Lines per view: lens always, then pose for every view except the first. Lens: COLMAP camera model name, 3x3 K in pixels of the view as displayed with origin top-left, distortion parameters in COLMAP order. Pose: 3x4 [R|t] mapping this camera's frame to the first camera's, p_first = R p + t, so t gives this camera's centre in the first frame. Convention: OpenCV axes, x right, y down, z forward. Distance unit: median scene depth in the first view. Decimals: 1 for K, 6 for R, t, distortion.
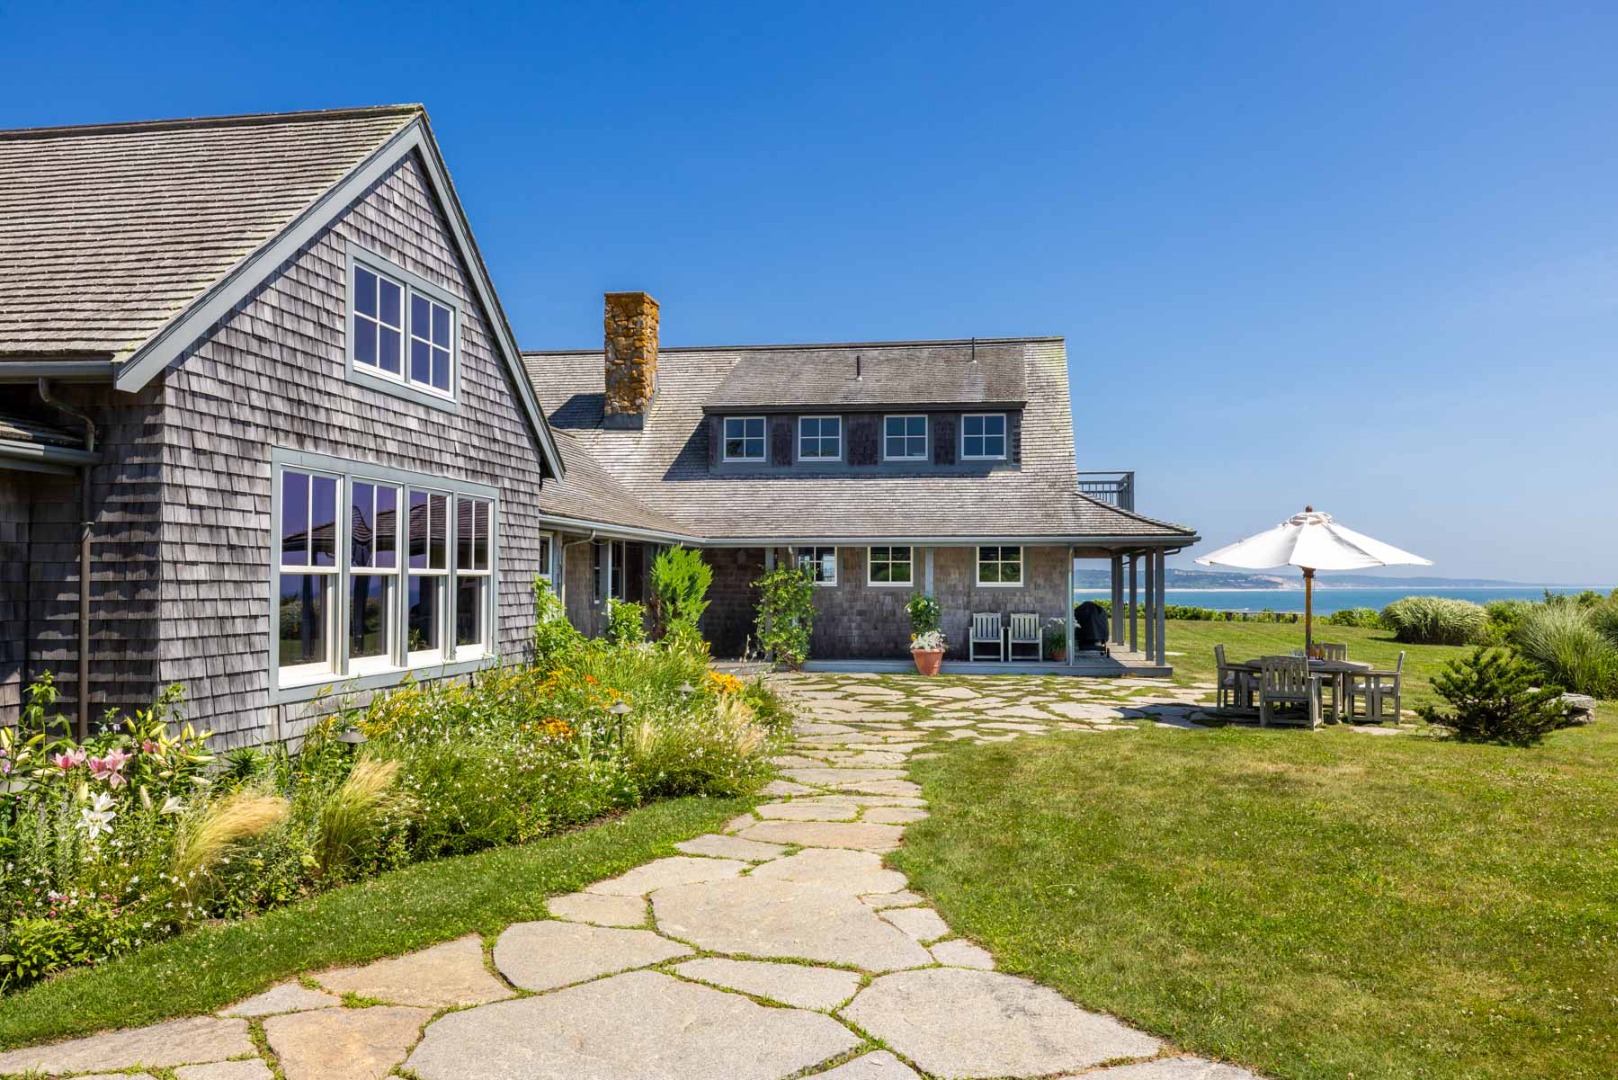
lens RADIAL K [[1230.1, 0, 812.0], [0, 1230.1, 541.3], [0, 0, 1]] dist [0.010556, 0.007990]
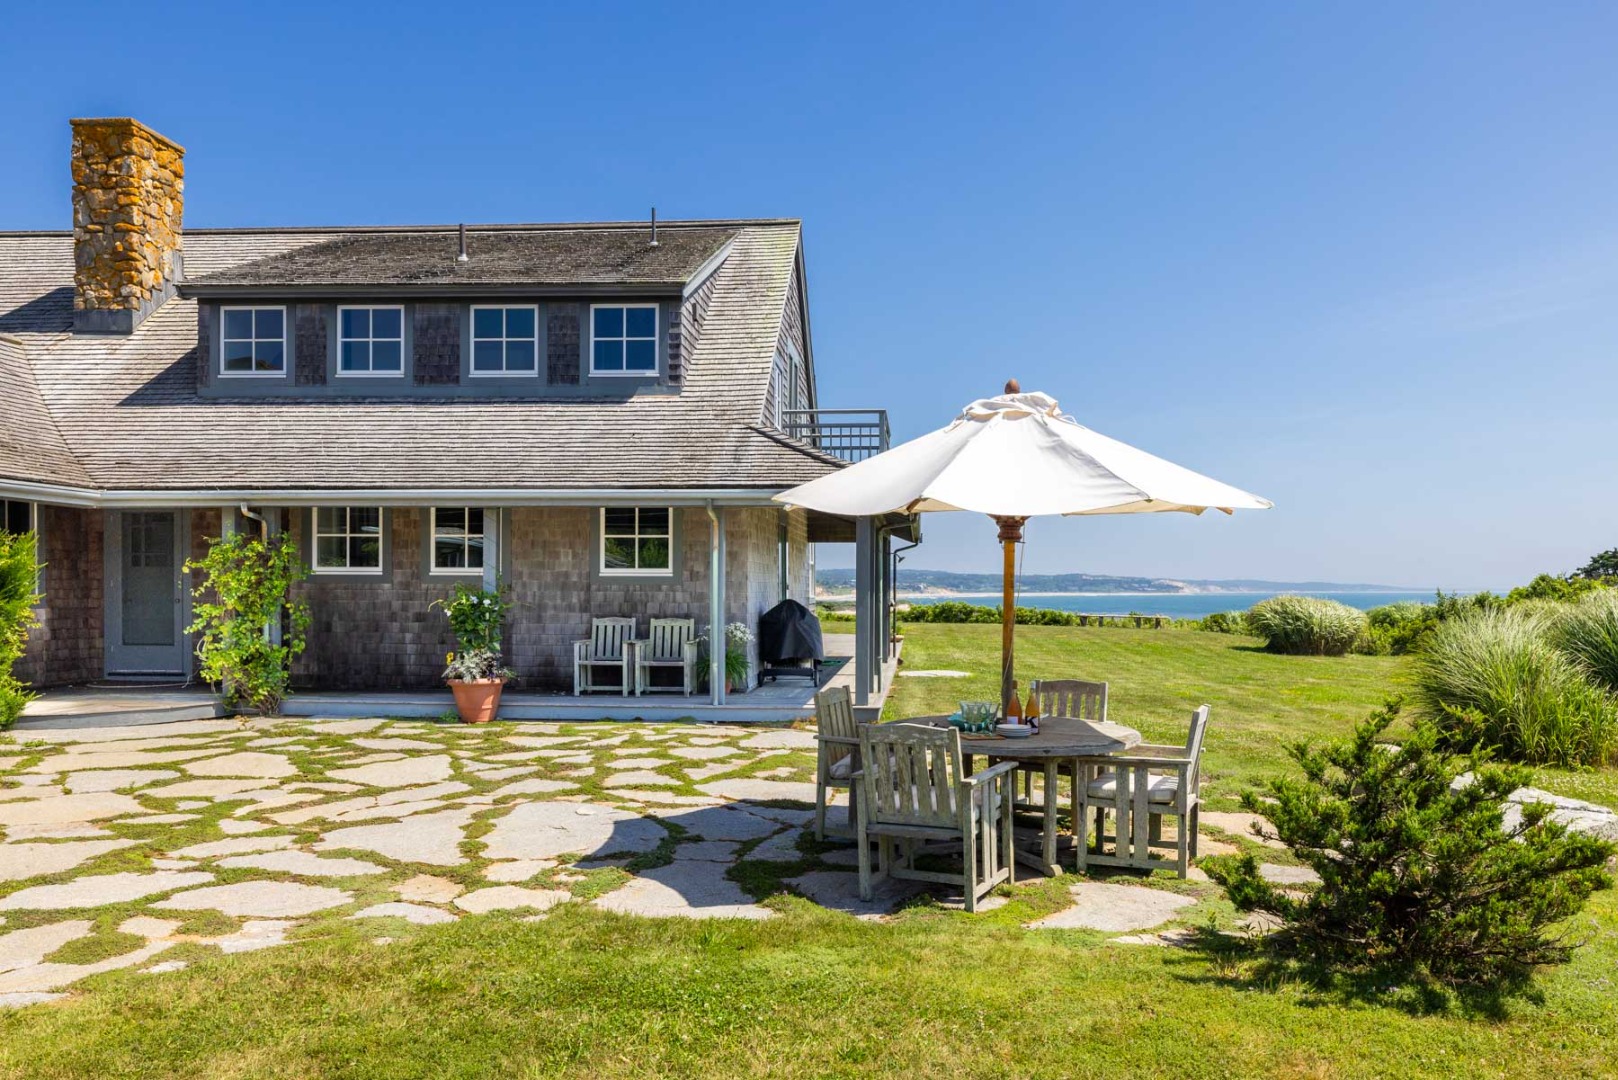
lens RADIAL K [[1205.8, 0, 826.2], [0, 1205.8, 600.9], [0, 0, 1]] dist [0.006848, 0.003255]
pose [[0.997078, 0.001649, 0.076374, 0.197934], [-0.005136, 0.998952, 0.045485, 0.020669], [-0.076219, -0.045745, 0.996041, 0.369799]]
